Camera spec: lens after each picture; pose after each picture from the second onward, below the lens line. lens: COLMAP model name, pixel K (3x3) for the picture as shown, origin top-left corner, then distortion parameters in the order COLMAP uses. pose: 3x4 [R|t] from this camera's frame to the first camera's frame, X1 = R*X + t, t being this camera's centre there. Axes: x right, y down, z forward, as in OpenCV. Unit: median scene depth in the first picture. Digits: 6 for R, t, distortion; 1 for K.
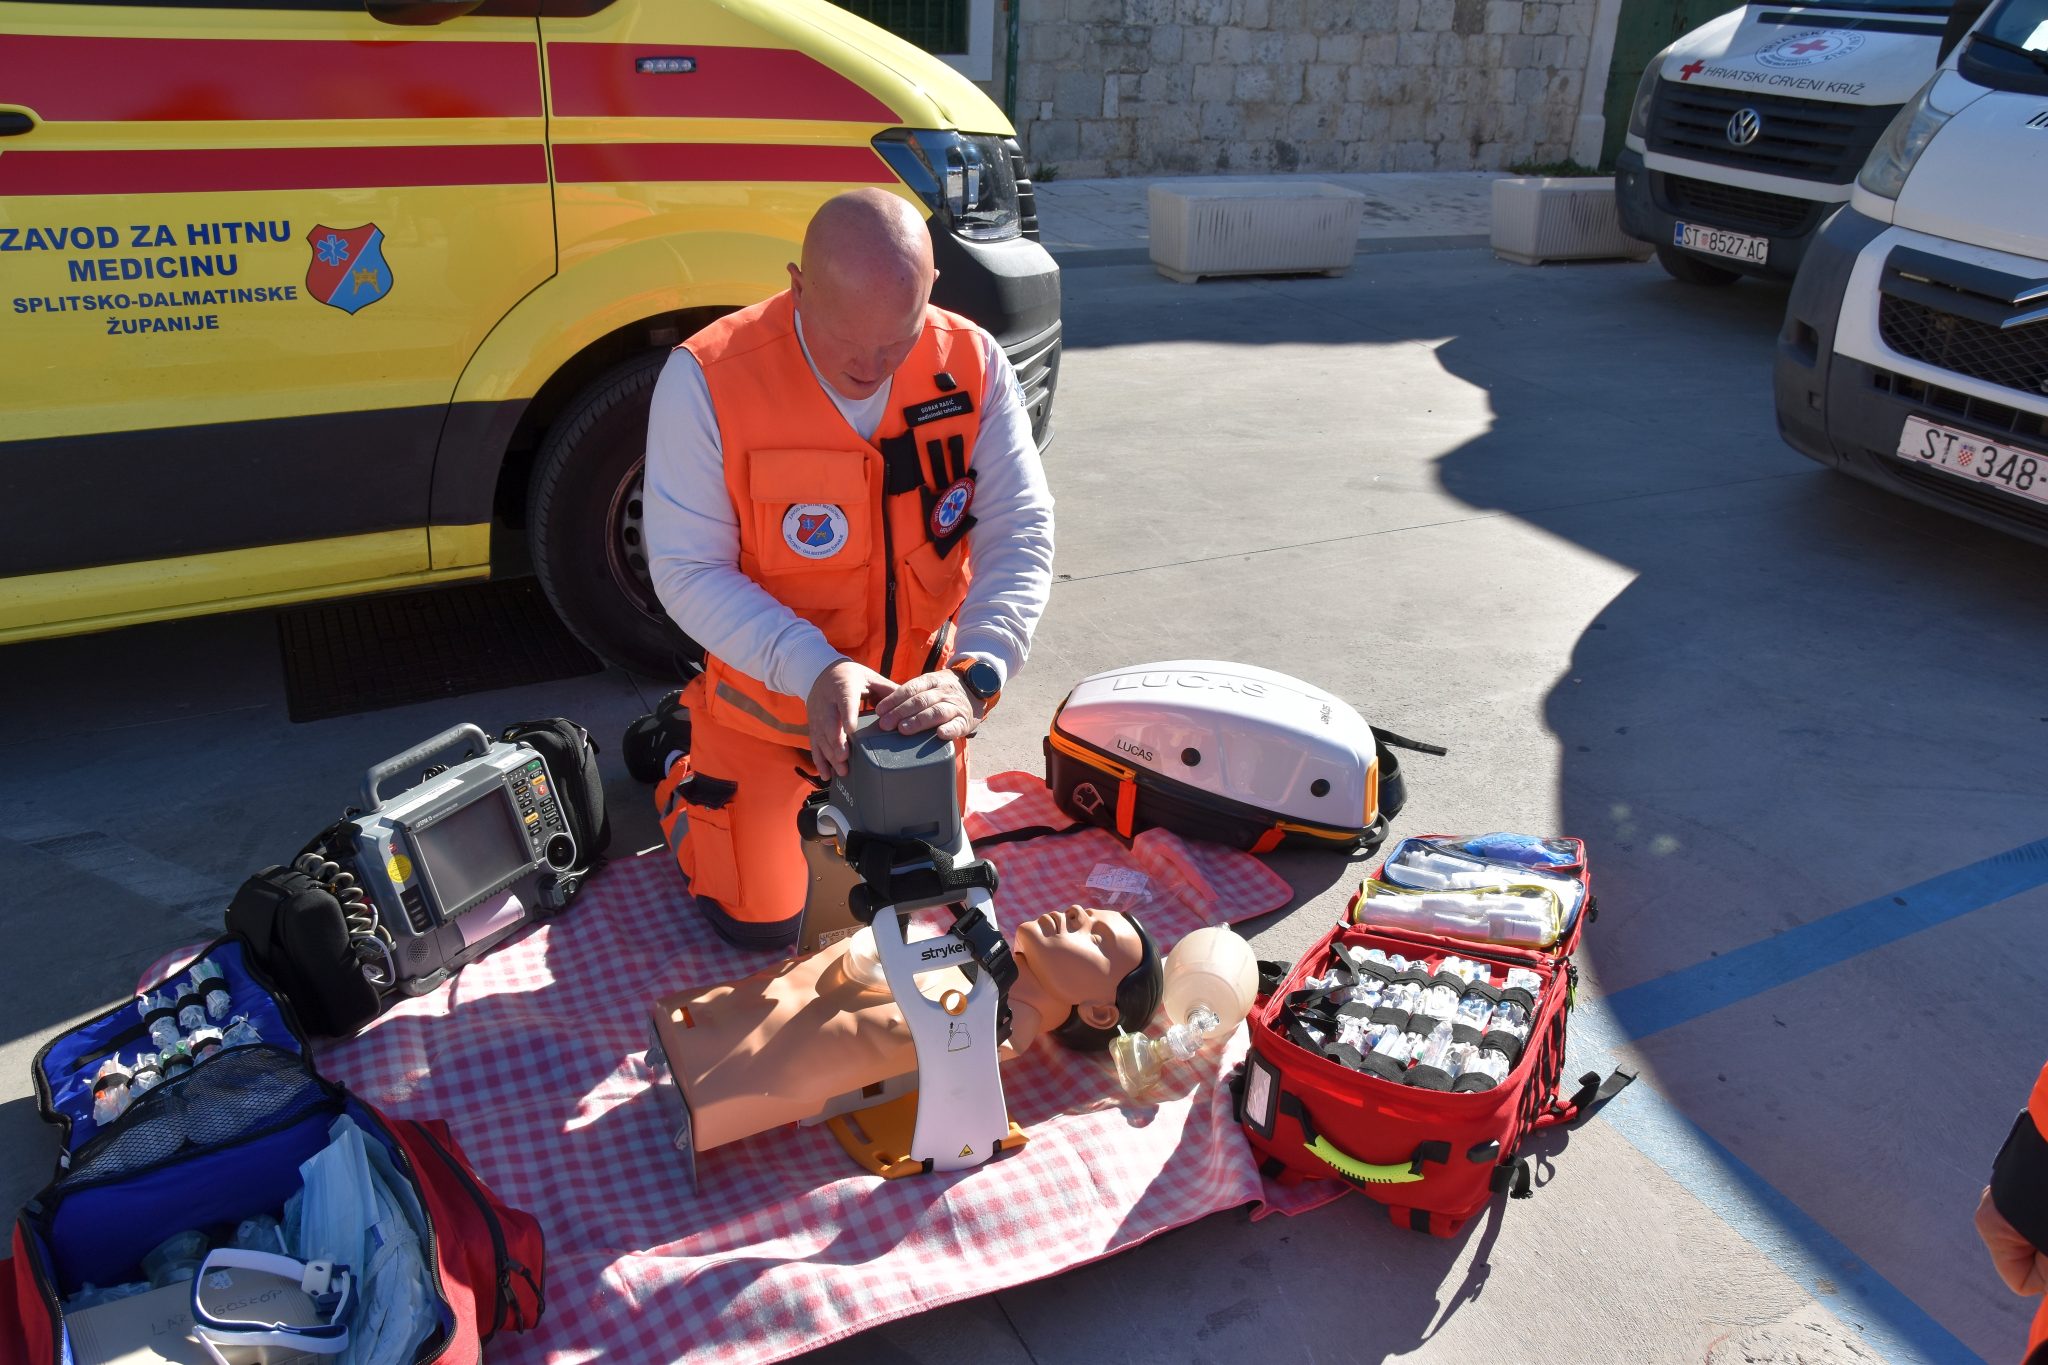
lens RADIAL K [[1554.5, 0, 1023.0], [0, 1554.5, 726.4], [0, 0, 1]] dist [-0.141332, 0.084534]
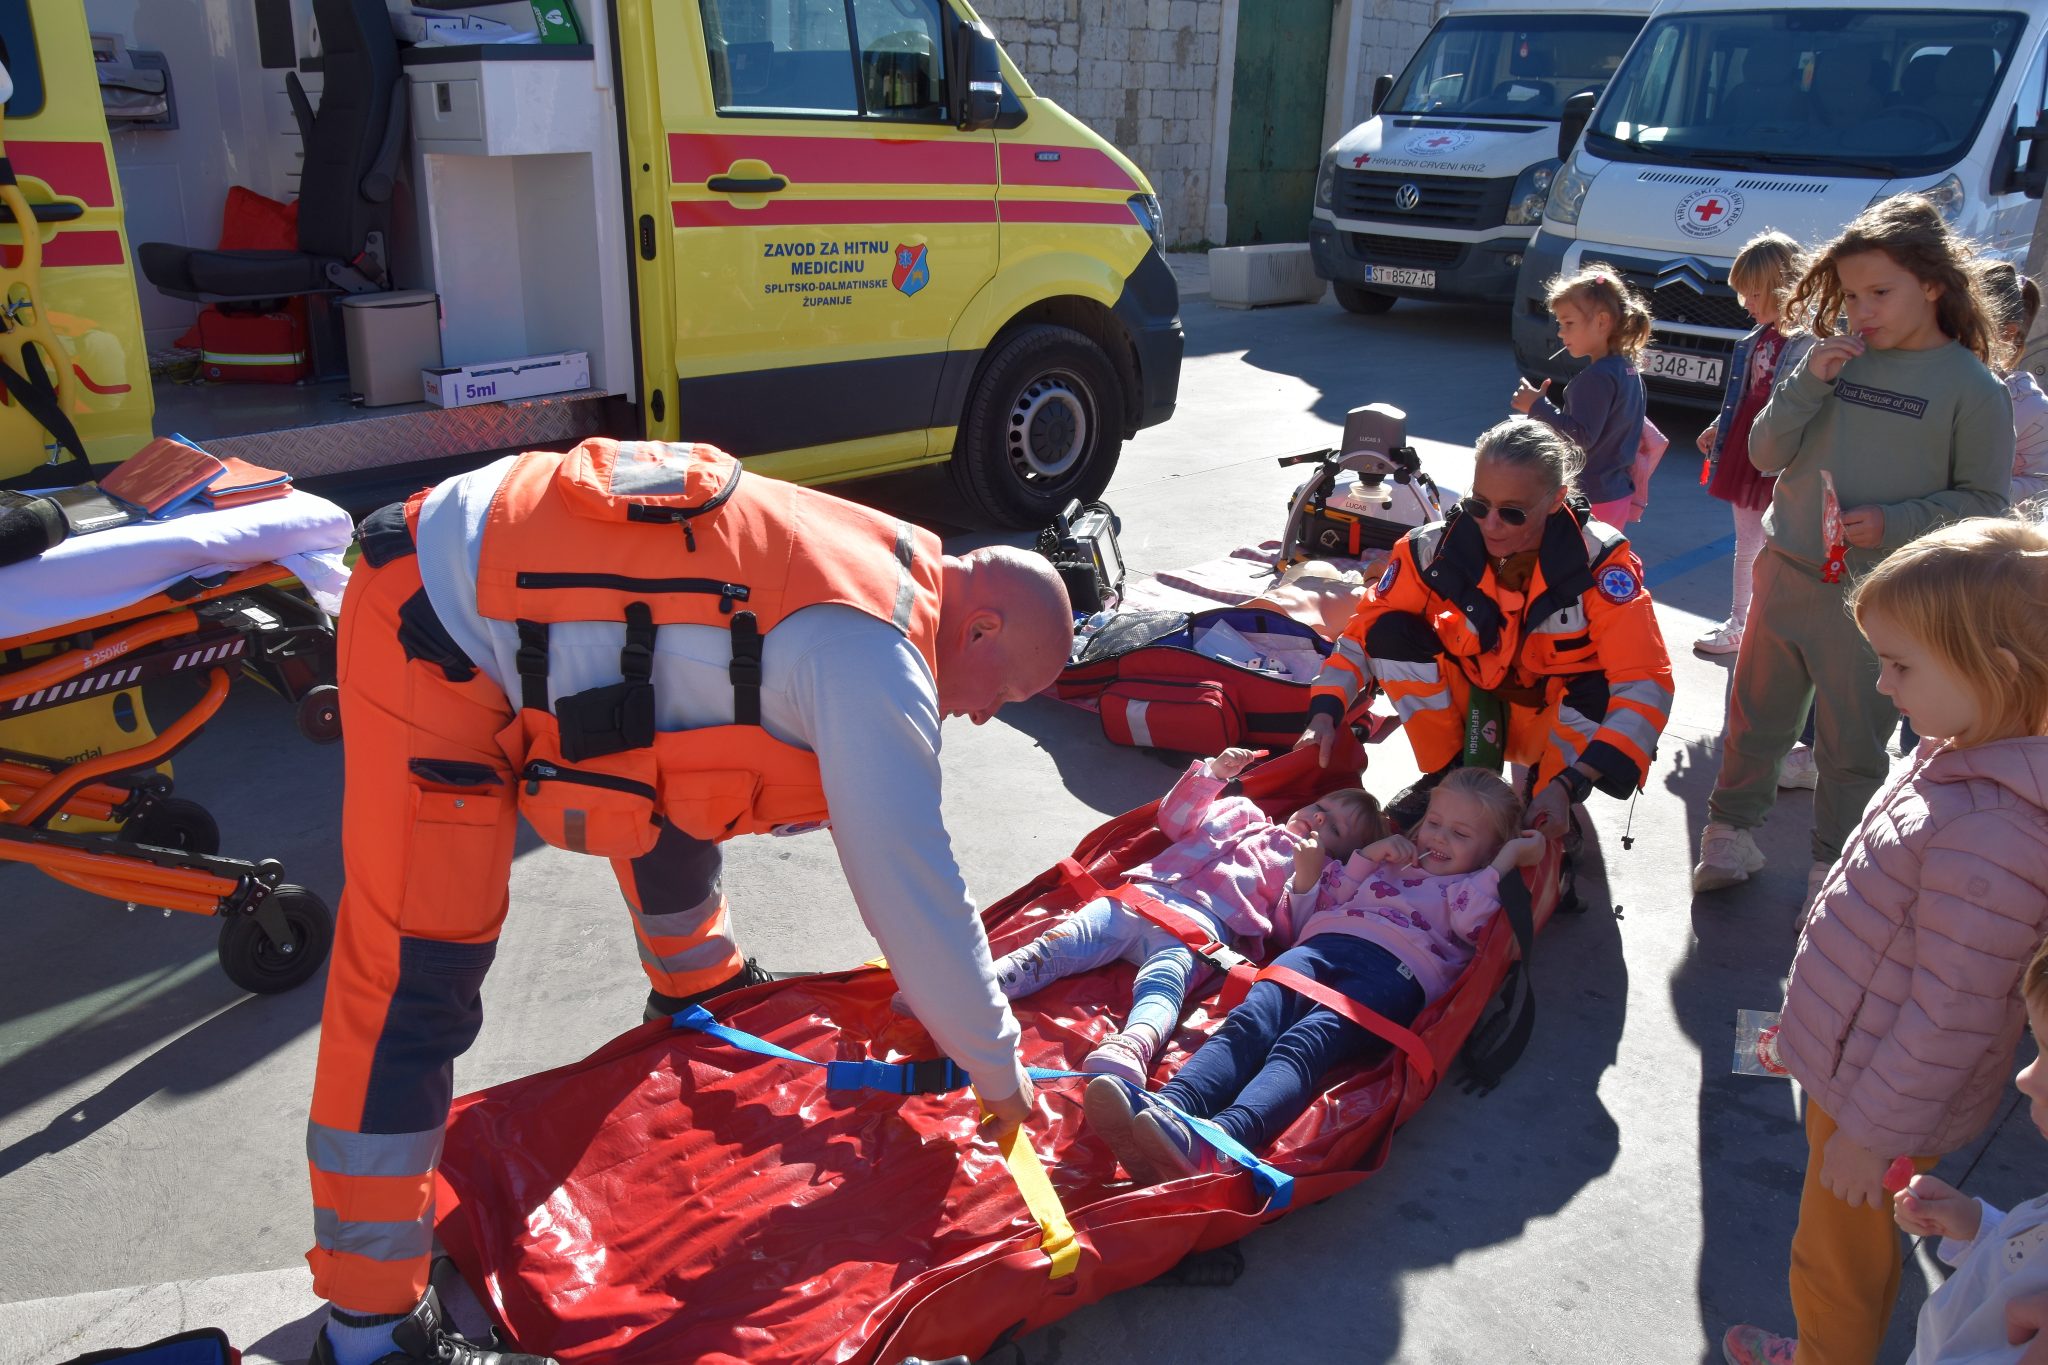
lens RADIAL K [[1554.5, 0, 1023.0], [0, 1554.5, 726.4], [0, 0, 1]] dist [-0.141332, 0.084534]
pose [[0.950568, -0.130536, 0.281745, -0.372963], [0.151667, 0.986931, -0.054448, 0.136386], [-0.270955, 0.094488, 0.957943, -0.279370]]
